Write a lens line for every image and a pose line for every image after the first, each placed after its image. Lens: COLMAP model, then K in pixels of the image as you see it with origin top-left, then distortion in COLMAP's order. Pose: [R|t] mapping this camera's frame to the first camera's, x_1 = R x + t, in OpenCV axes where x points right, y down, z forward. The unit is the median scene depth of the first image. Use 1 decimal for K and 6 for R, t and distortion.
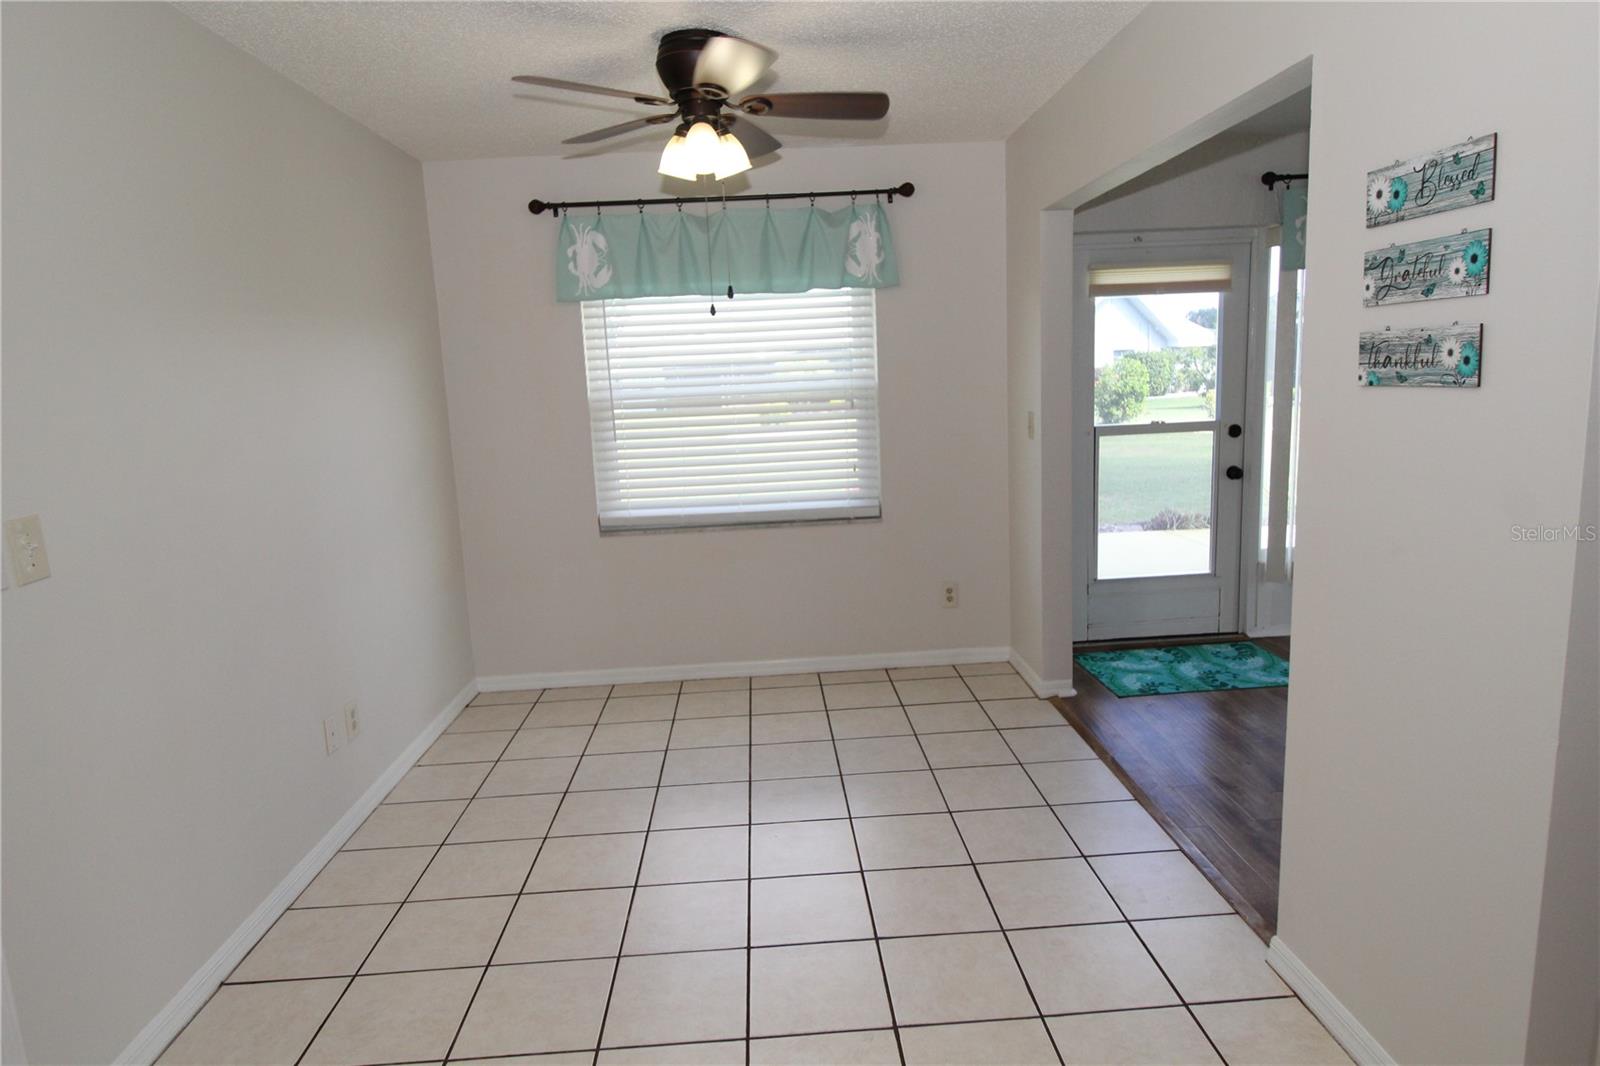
lens RADIAL K [[920.4, 0, 808.0], [0, 920.4, 523.8], [0, 0, 1]] dist [-0.000763, -0.002671]
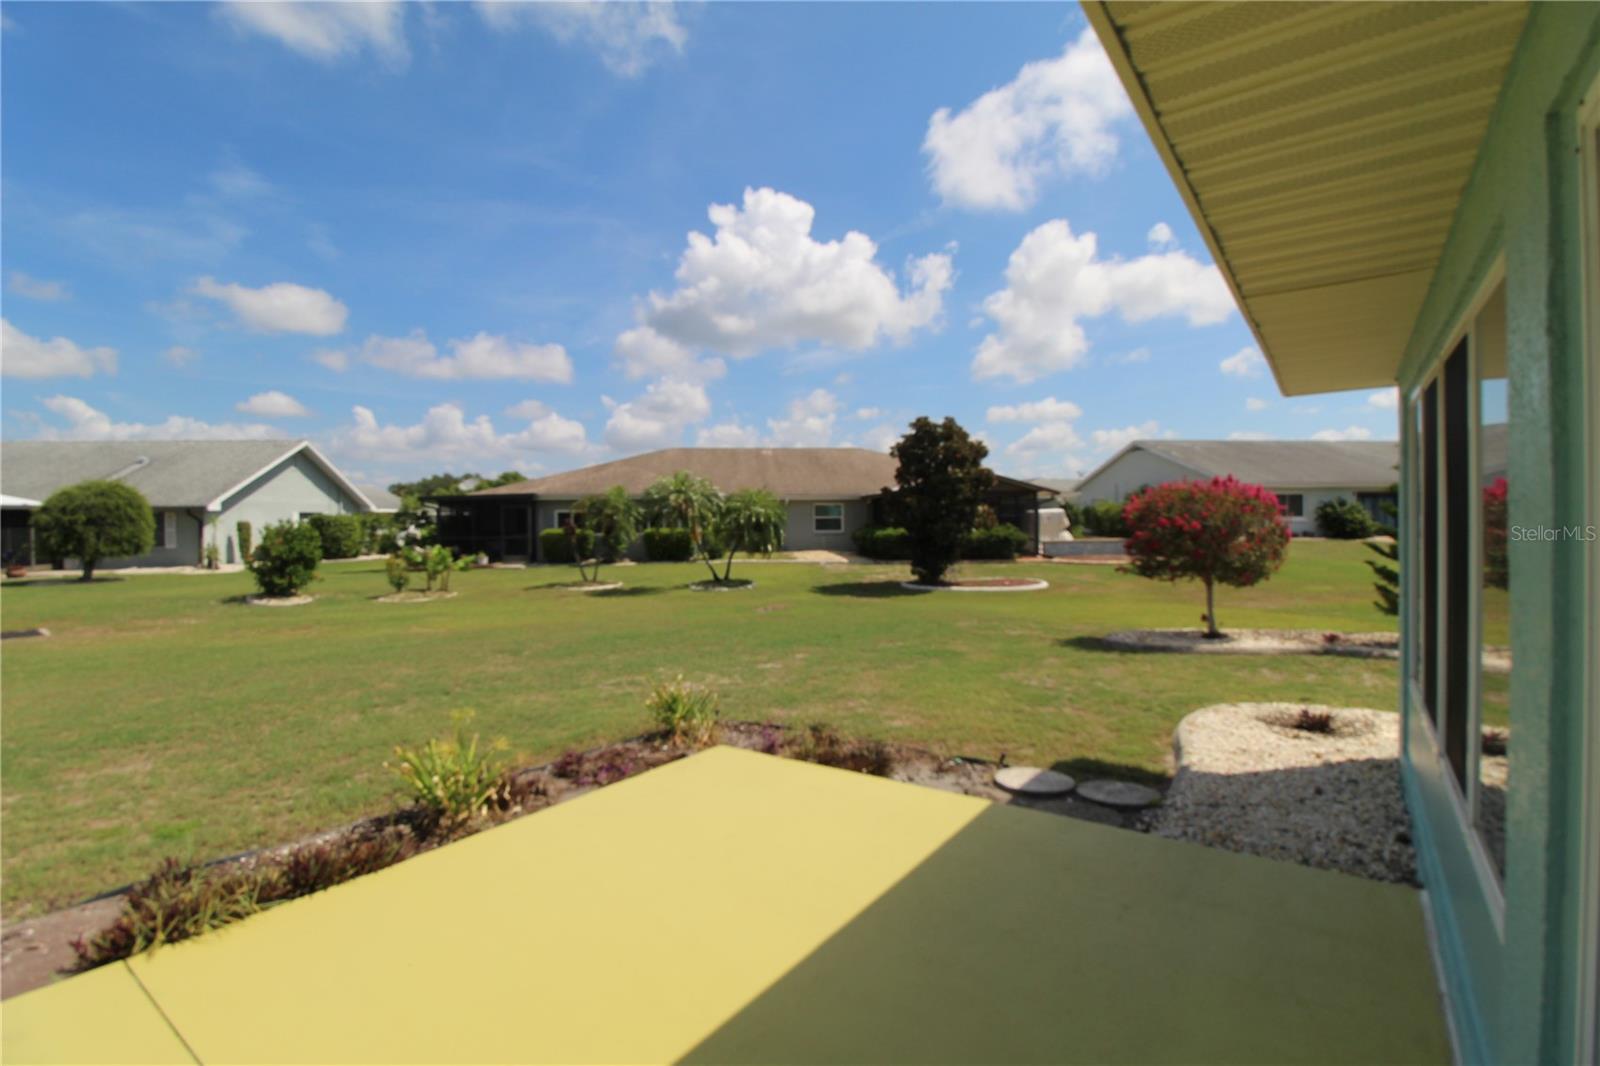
lens RADIAL K [[739.6, 0, 796.9], [0, 739.6, 505.2], [0, 0, 1]] dist [-0.007037, -0.007470]
pose [[0.632948, 0.052623, 0.772404, 0.624270], [0.105293, 0.982566, -0.153224, -0.201367], [-0.767001, 0.178312, 0.616372, 1.097256]]
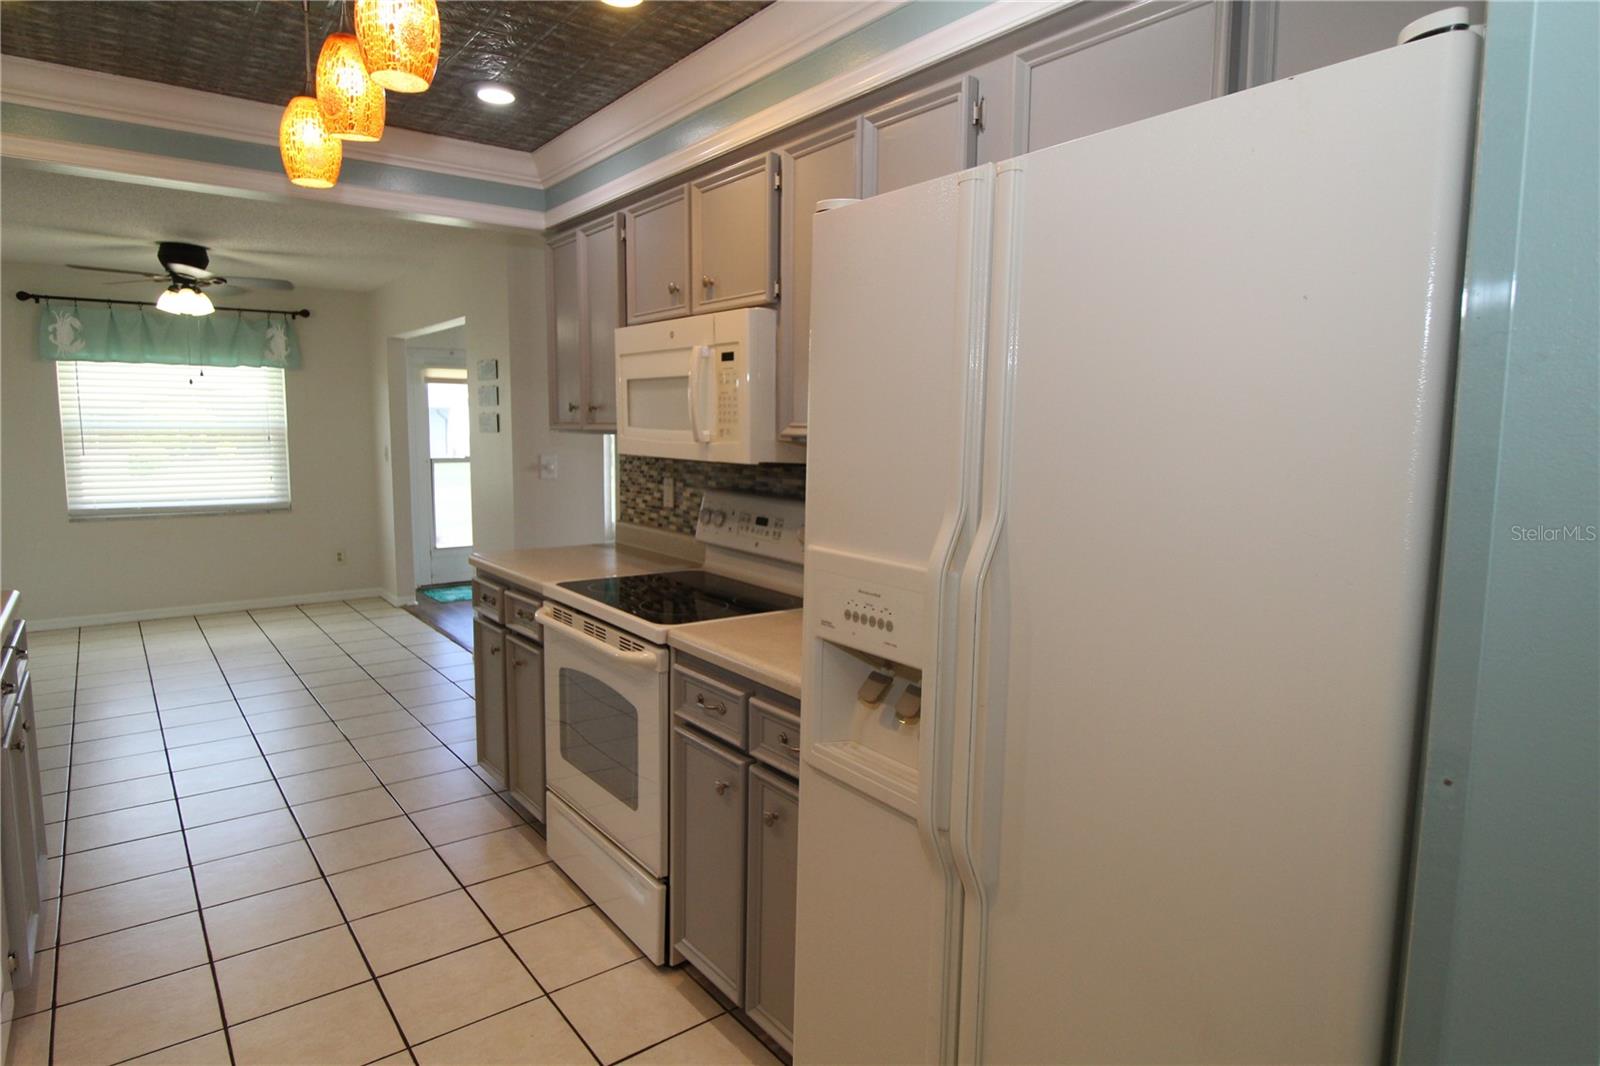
lens RADIAL K [[920.4, 0, 805.8], [0, 920.4, 528.6], [0, 0, 1]] dist [-0.000763, -0.002671]
pose [[0.822751, -0.013303, 0.568246, -0.096087], [0.045895, 0.998017, -0.043086, 0.139848], [-0.566546, 0.061529, 0.821730, -0.841981]]
